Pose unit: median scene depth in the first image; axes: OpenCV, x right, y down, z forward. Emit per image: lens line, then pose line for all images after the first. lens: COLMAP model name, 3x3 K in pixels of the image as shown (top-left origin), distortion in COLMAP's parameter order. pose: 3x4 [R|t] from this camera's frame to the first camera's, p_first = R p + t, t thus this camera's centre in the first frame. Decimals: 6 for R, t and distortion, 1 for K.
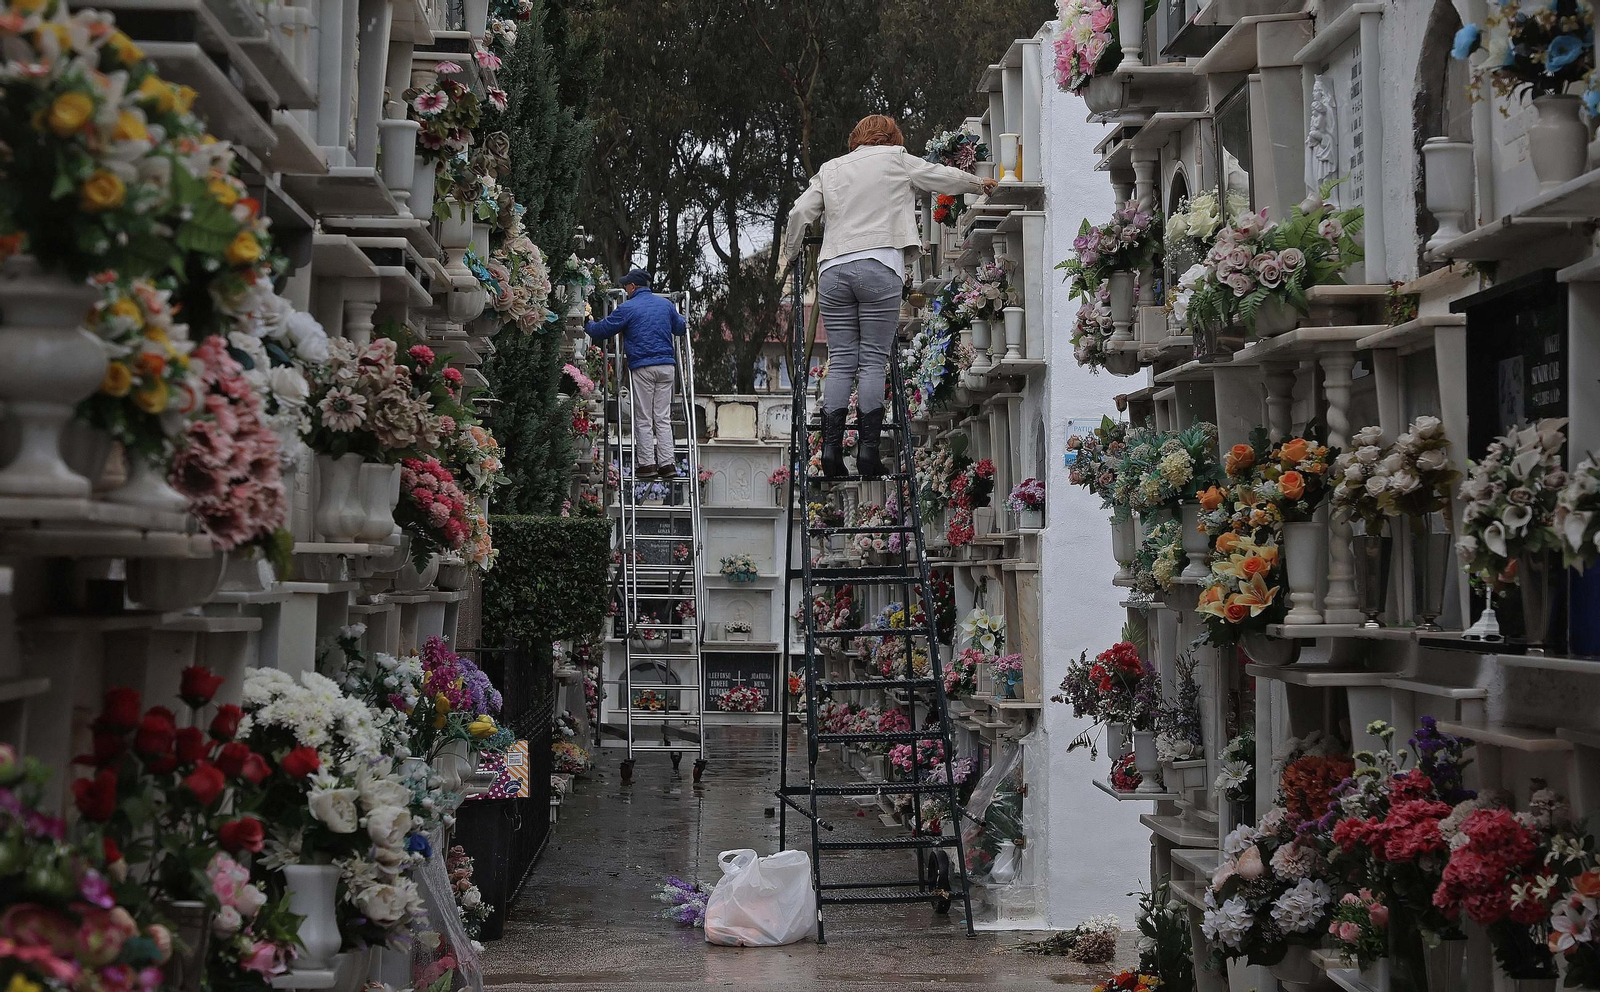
lens RADIAL K [[4017.1, 0, 798.6], [0, 4017.1, 495.5], [0, 0, 1]] dist [0.396516, 0.000000]
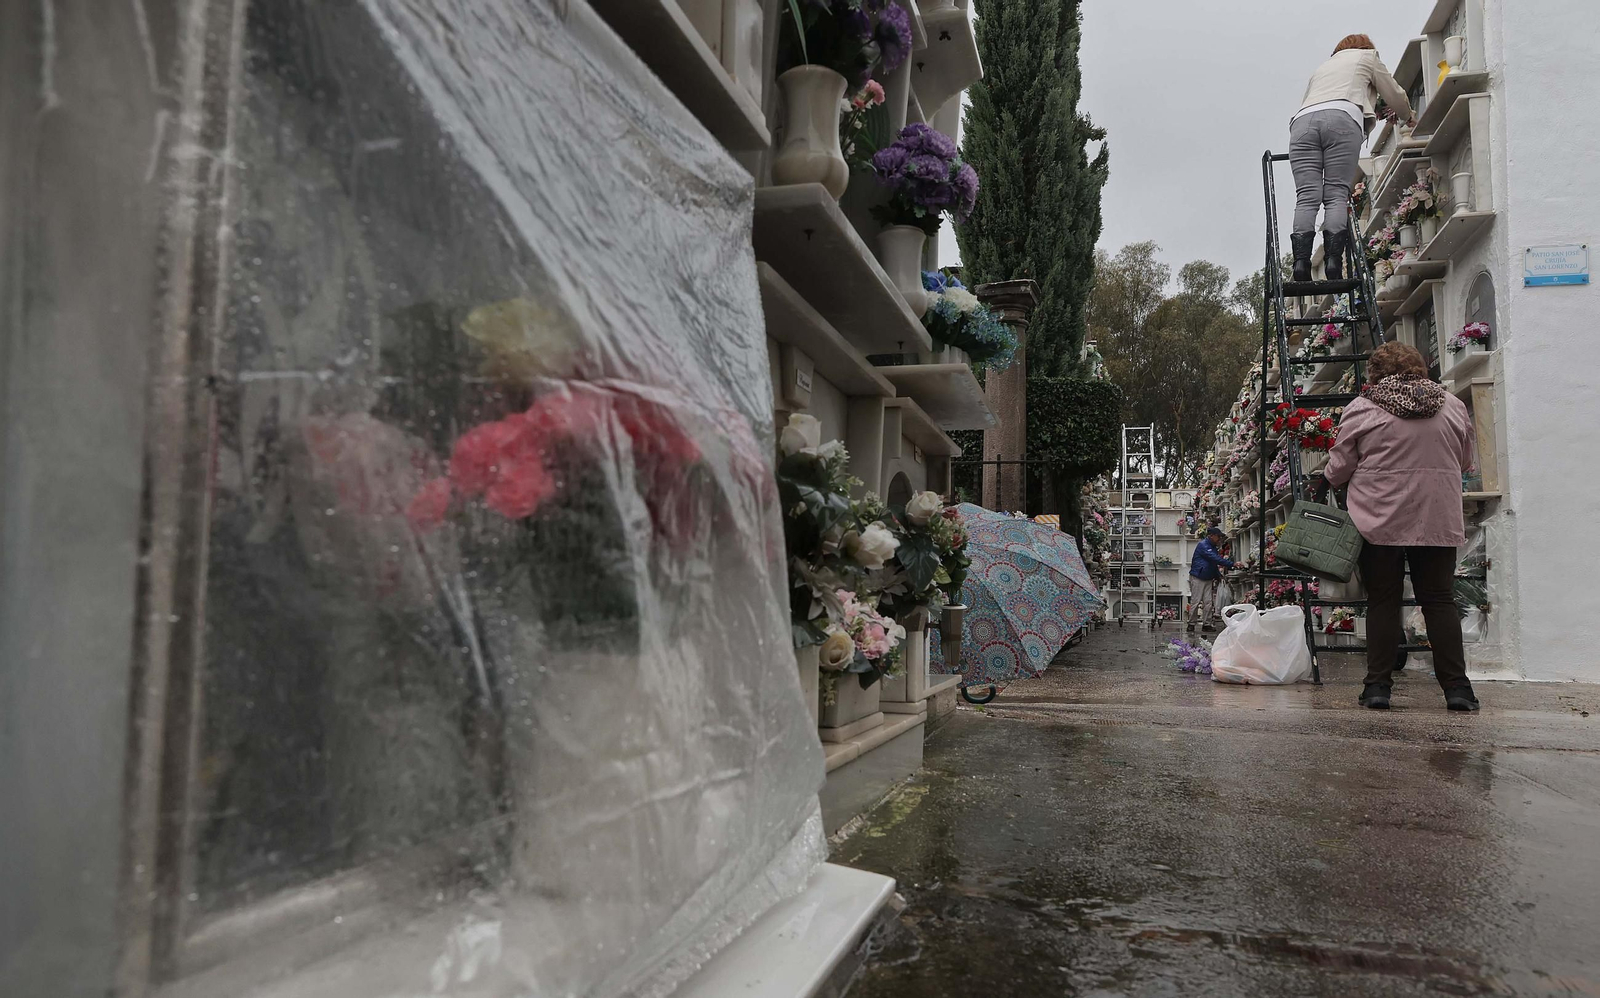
lens RADIAL K [[1153.2, 0, 795.7], [0, 1153.2, 506.8], [0, 0, 1]] dist [0.027067, 0.000629]
pose [[0.953280, -0.020069, -0.301420, -0.035578], [-0.001899, 0.997373, -0.072414, 0.081535], [0.302082, 0.069603, 0.950738, 0.607473]]
